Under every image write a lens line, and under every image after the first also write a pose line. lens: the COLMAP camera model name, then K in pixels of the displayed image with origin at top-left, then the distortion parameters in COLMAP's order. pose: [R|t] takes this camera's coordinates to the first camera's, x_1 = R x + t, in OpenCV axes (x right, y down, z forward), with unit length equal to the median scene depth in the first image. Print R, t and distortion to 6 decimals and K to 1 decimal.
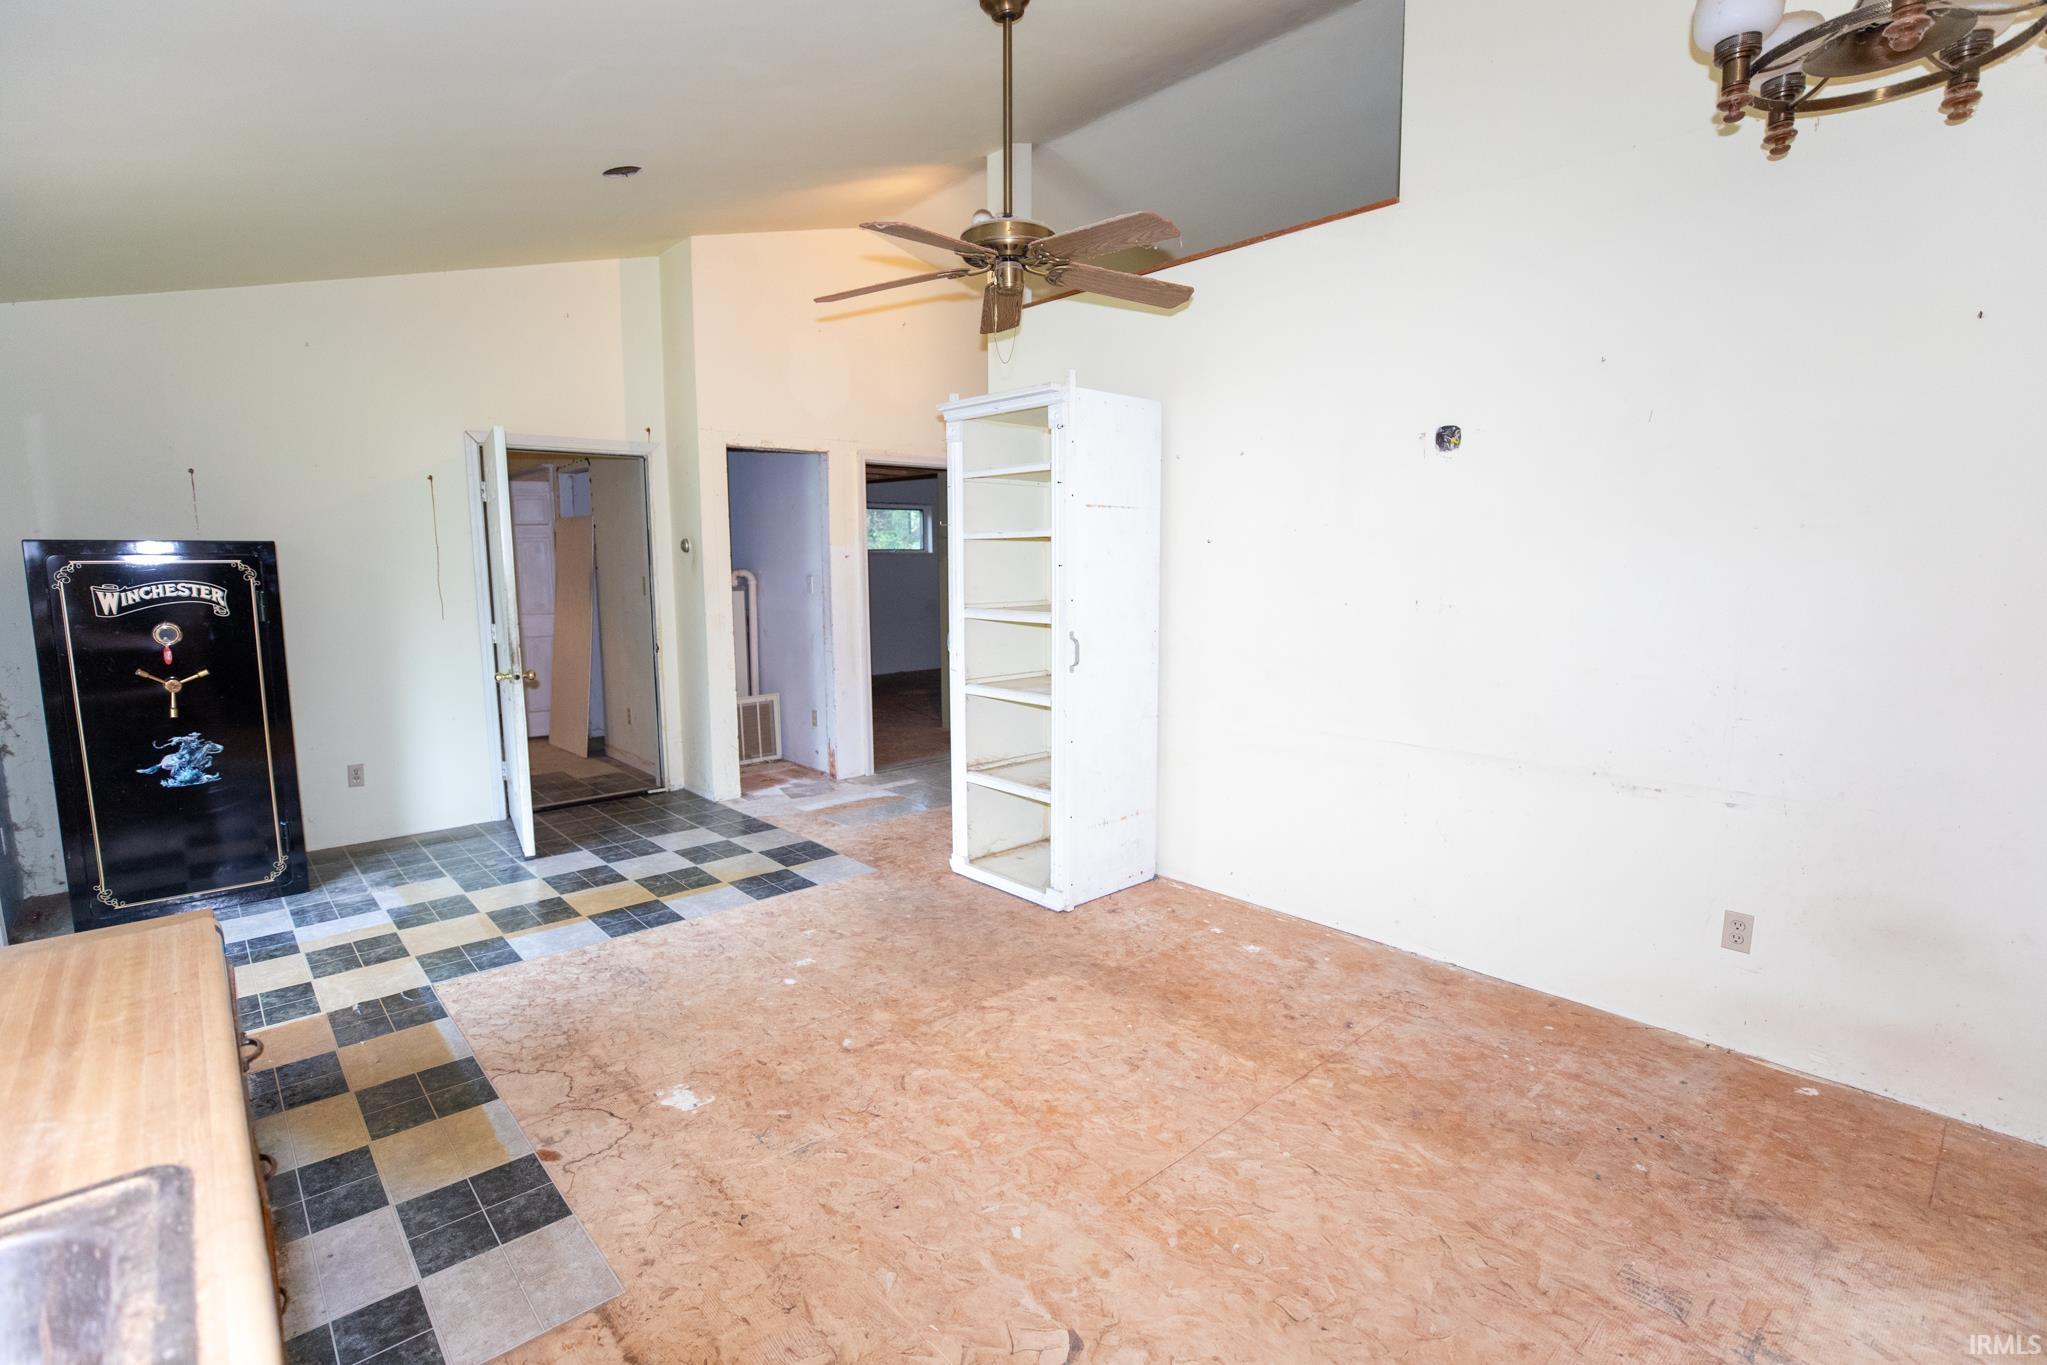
lens RADIAL K [[949.0, 0, 1016.0], [0, 949.0, 682.0], [0, 0, 1]] dist [-0.050127, 0.016176]
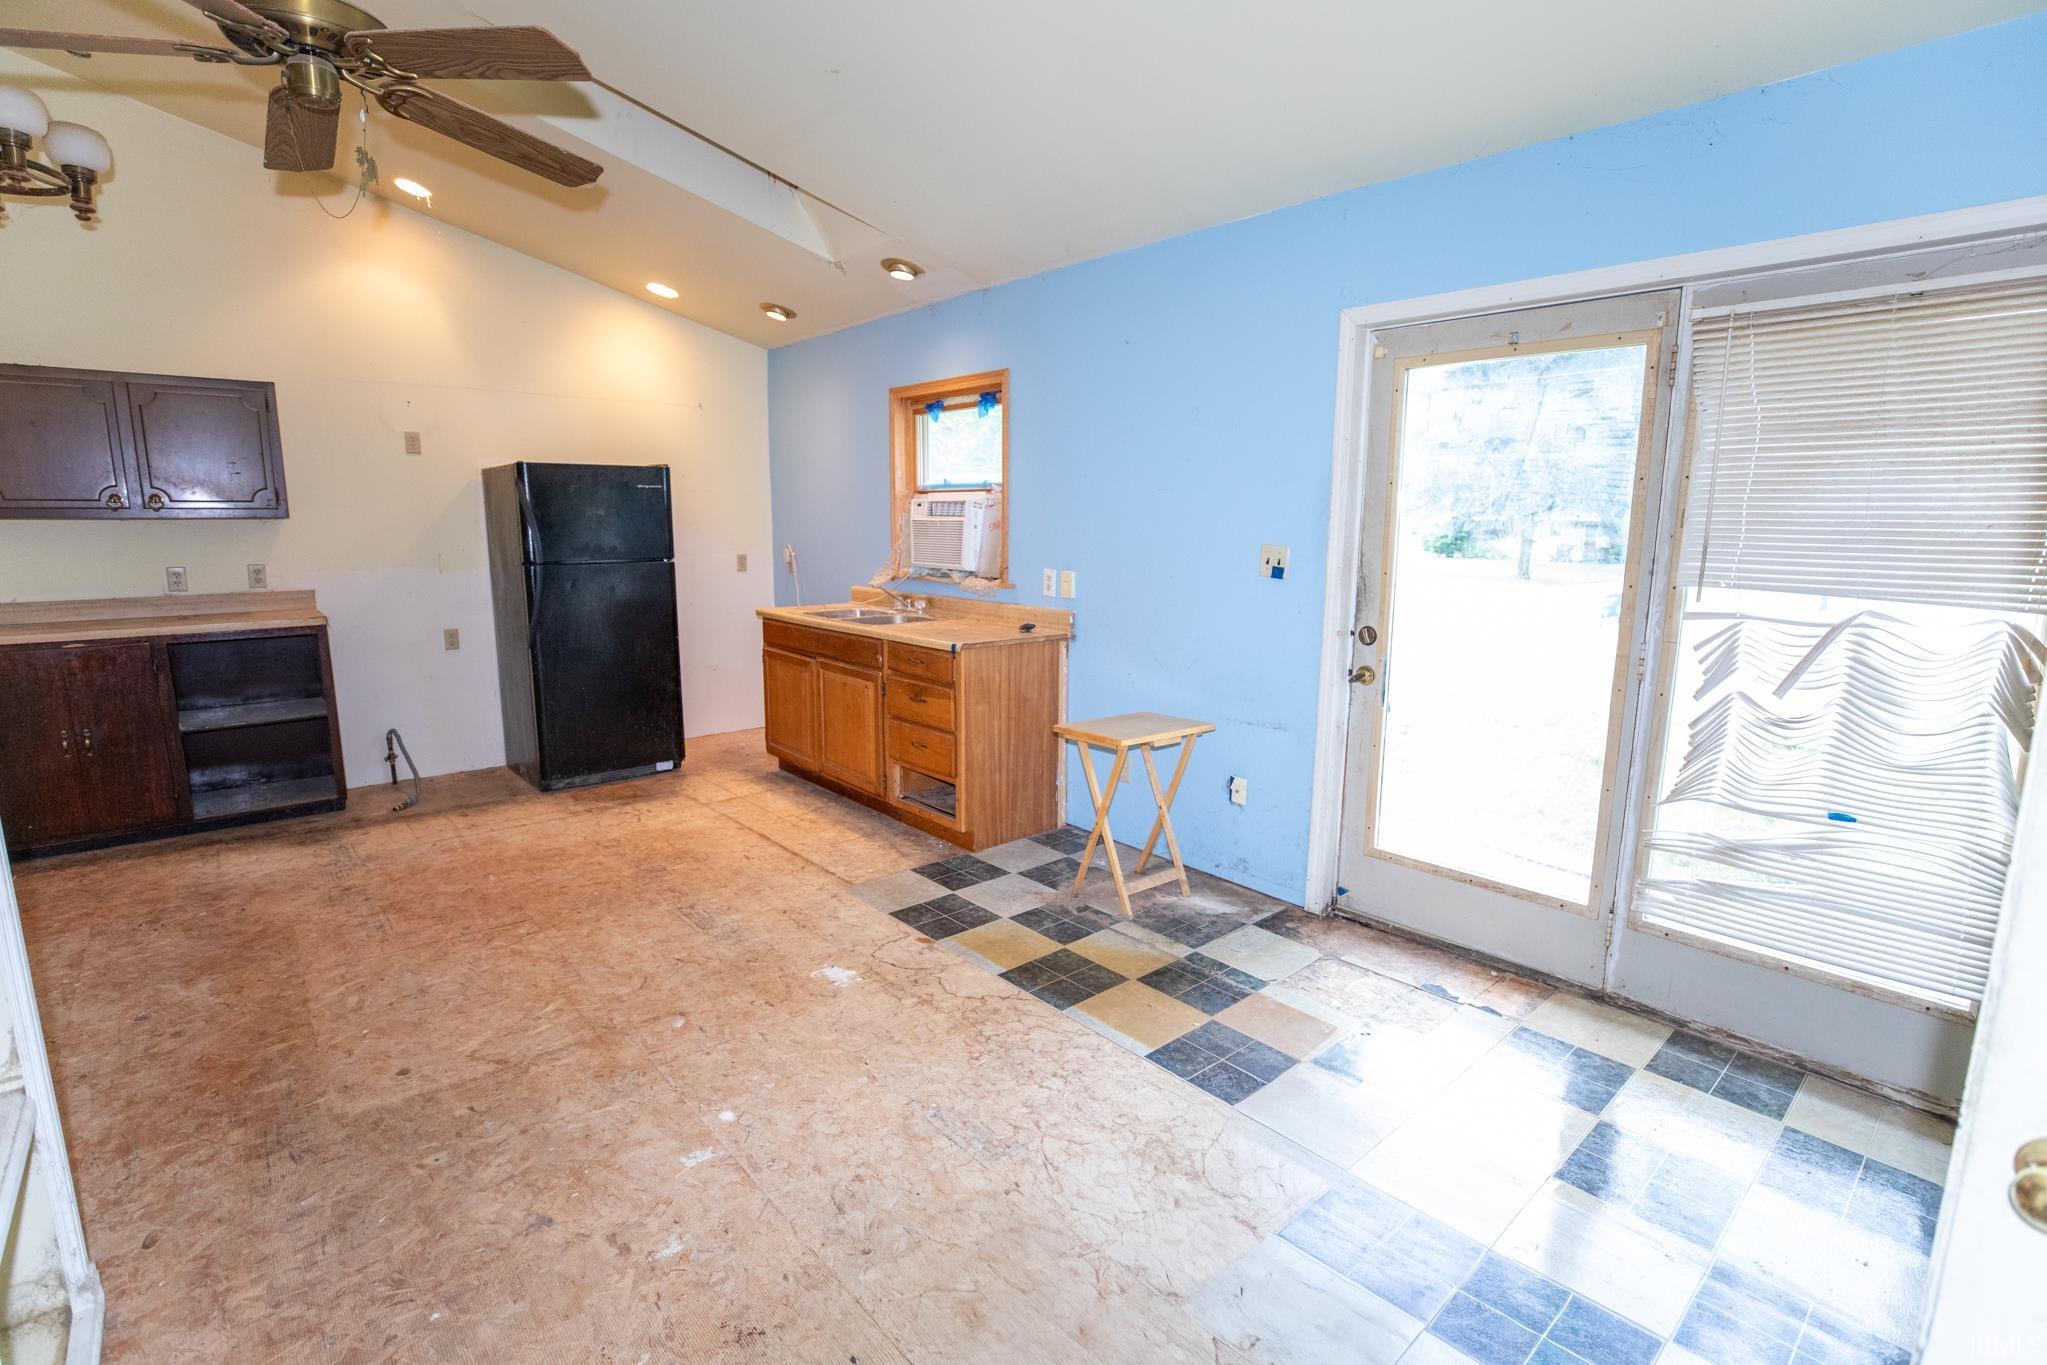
lens RADIAL K [[949.0, 0, 1016.0], [0, 949.0, 682.0], [0, 0, 1]] dist [-0.050127, 0.016176]
pose [[-0.999753, -0.005754, 0.021450, -0.562412], [0.001011, 0.953066, 0.302762, -0.239419], [-0.022185, 0.302709, -0.952825, 1.874957]]
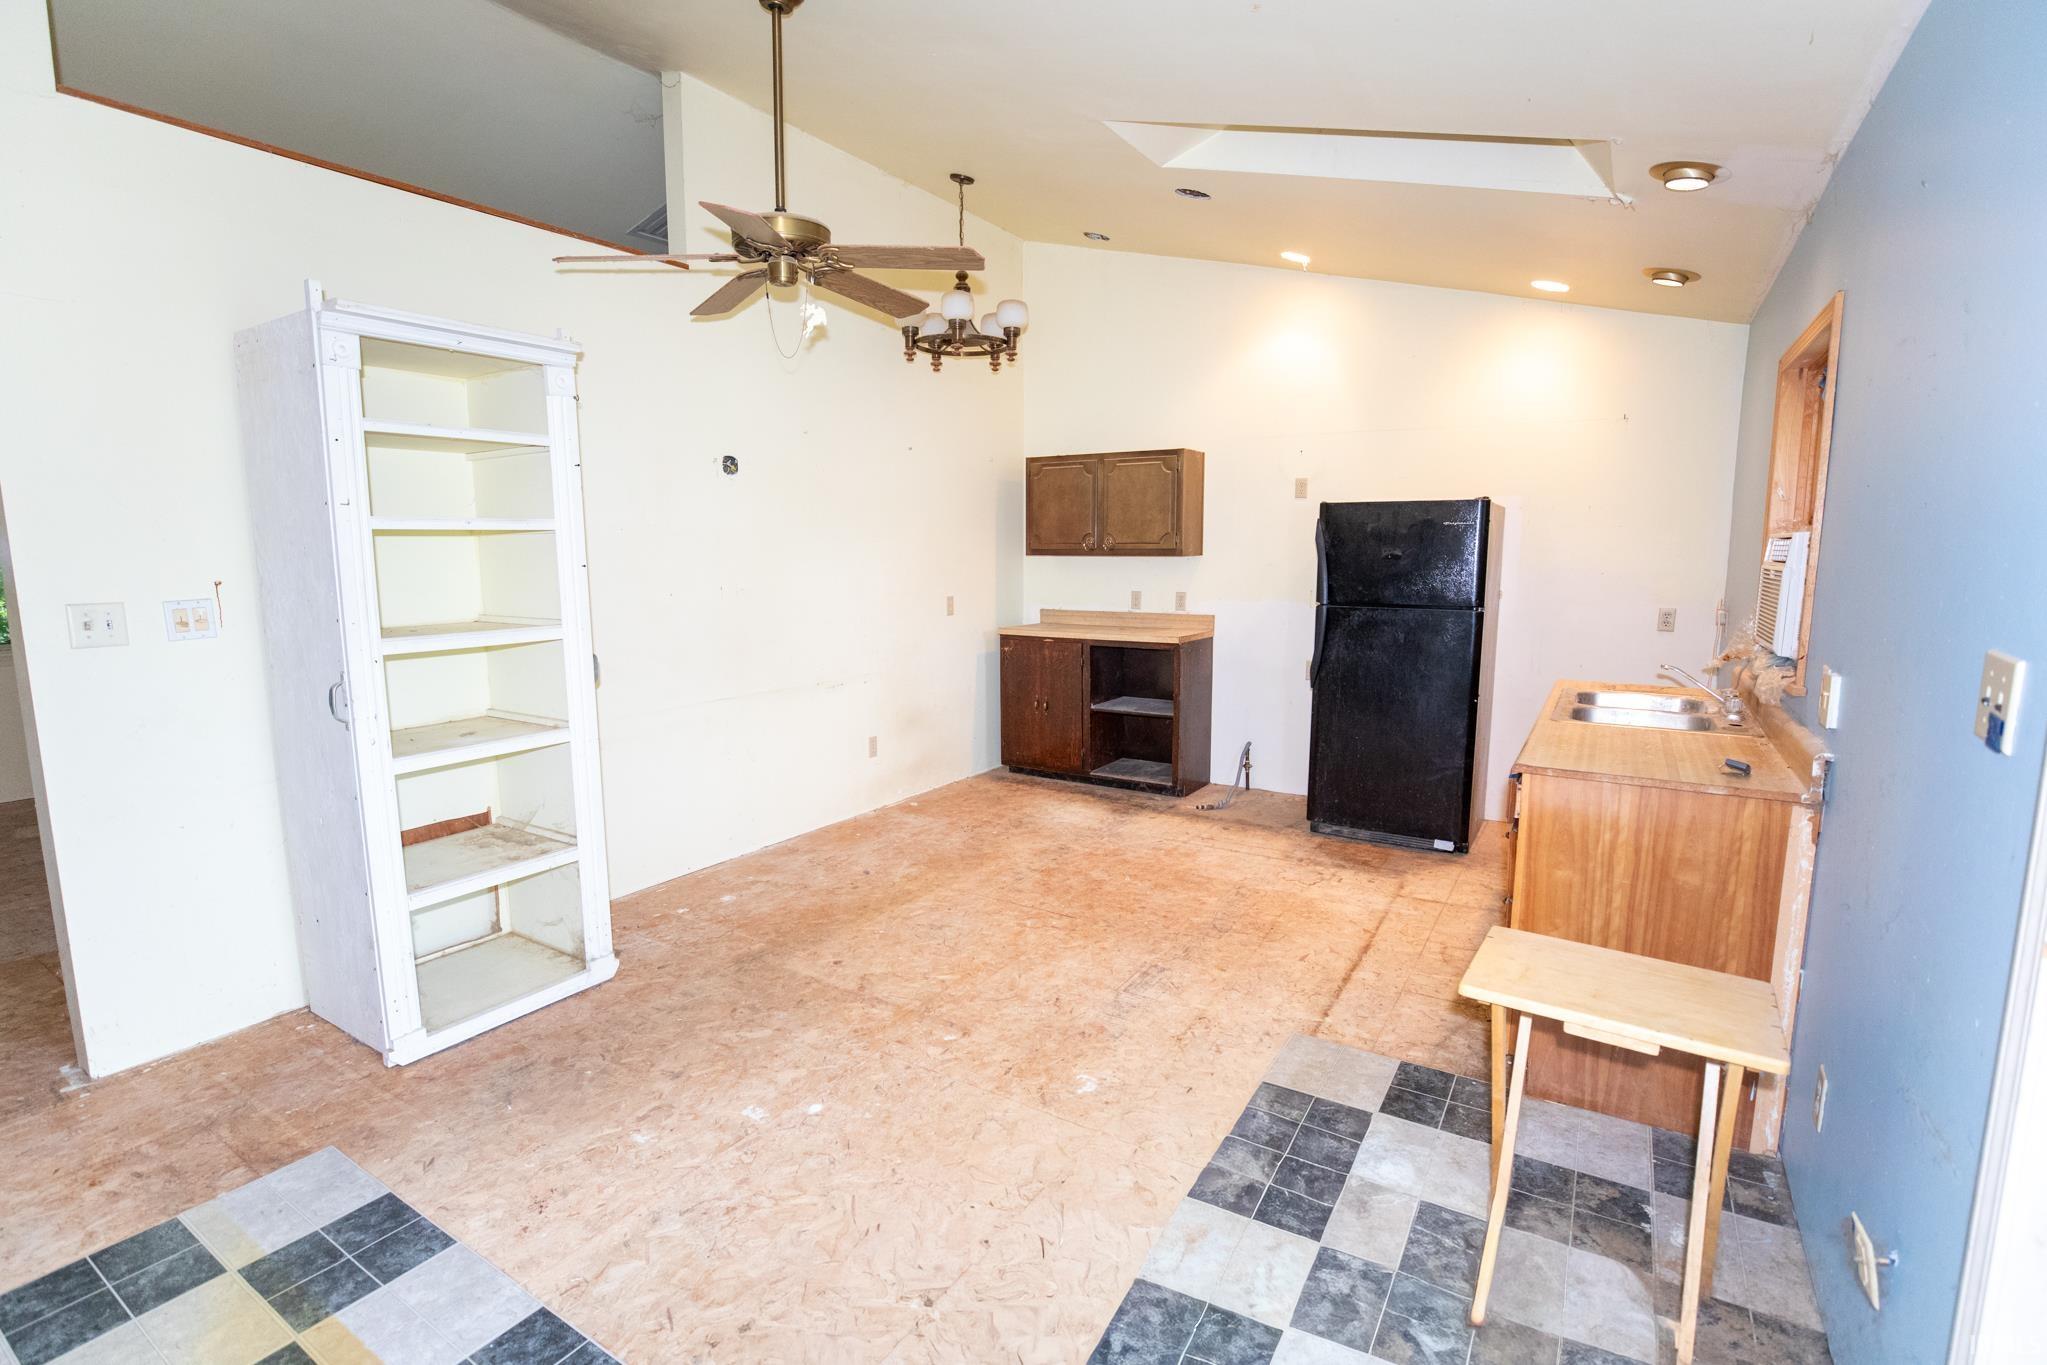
lens RADIAL K [[949.0, 0, 1016.0], [0, 949.0, 682.0], [0, 0, 1]] dist [-0.050127, 0.016176]
pose [[-0.263632, -0.127382, 0.956176, -1.160215], [0.133292, 0.976923, 0.166897, -0.149407], [-0.955370, 0.171450, -0.240569, 1.164257]]
